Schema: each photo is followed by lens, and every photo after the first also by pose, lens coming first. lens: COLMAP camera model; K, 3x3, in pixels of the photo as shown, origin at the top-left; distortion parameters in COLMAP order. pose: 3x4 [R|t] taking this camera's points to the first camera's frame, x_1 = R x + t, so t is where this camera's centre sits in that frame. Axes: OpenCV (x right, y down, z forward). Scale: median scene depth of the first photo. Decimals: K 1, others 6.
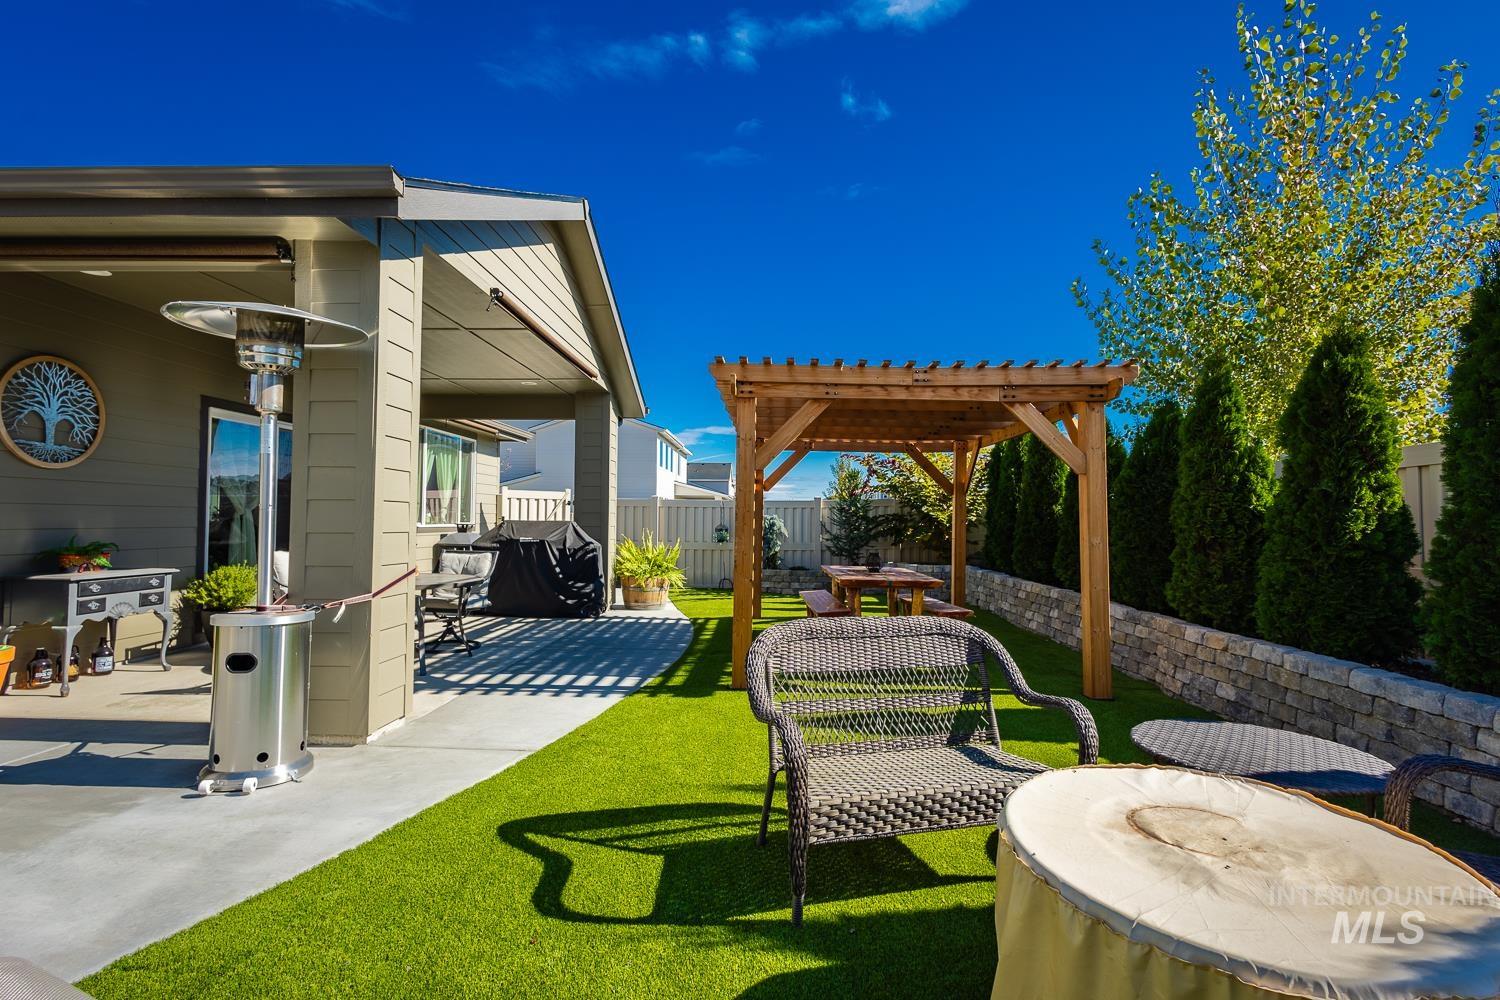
lens RADIAL K [[701.5, 0, 747.1], [0, 701.5, 499.6], [0, 0, 1]] dist [0.003197, -0.000315]
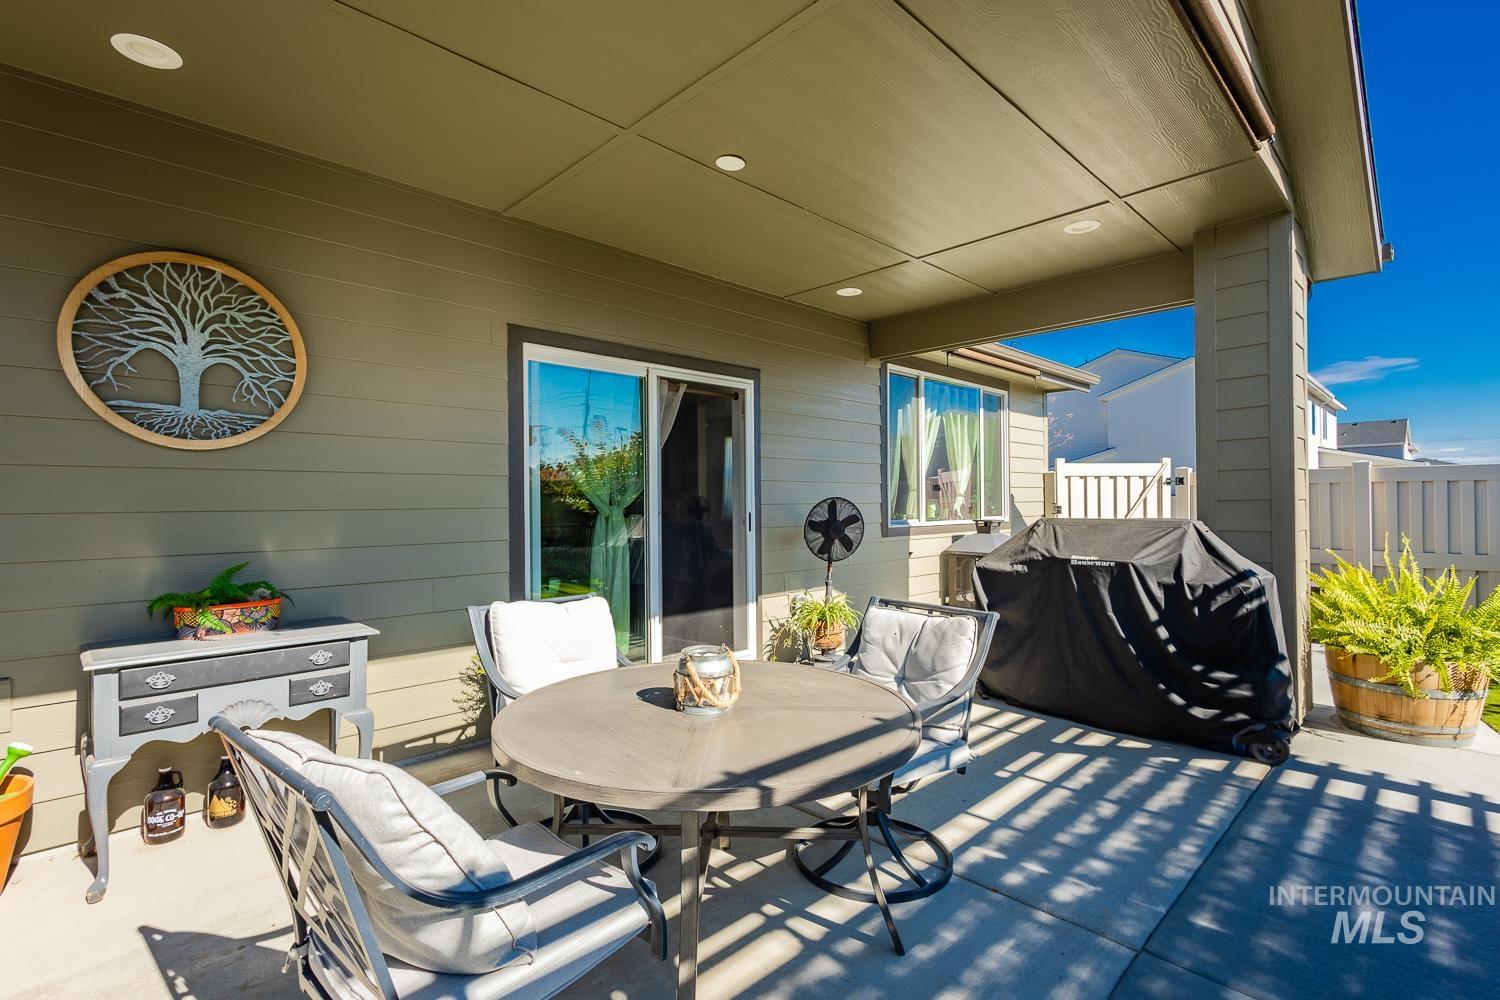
lens RADIAL K [[695.2, 0, 750.0], [0, 695.2, 500.0], [0, 0, 1]] dist [0.014883, -0.000013]
pose [[0.717491, -0.017977, -0.696336, -0.149136], [0.034638, 0.999351, 0.009890, 0.003727], [0.695706, -0.031216, 0.717648, 0.508680]]
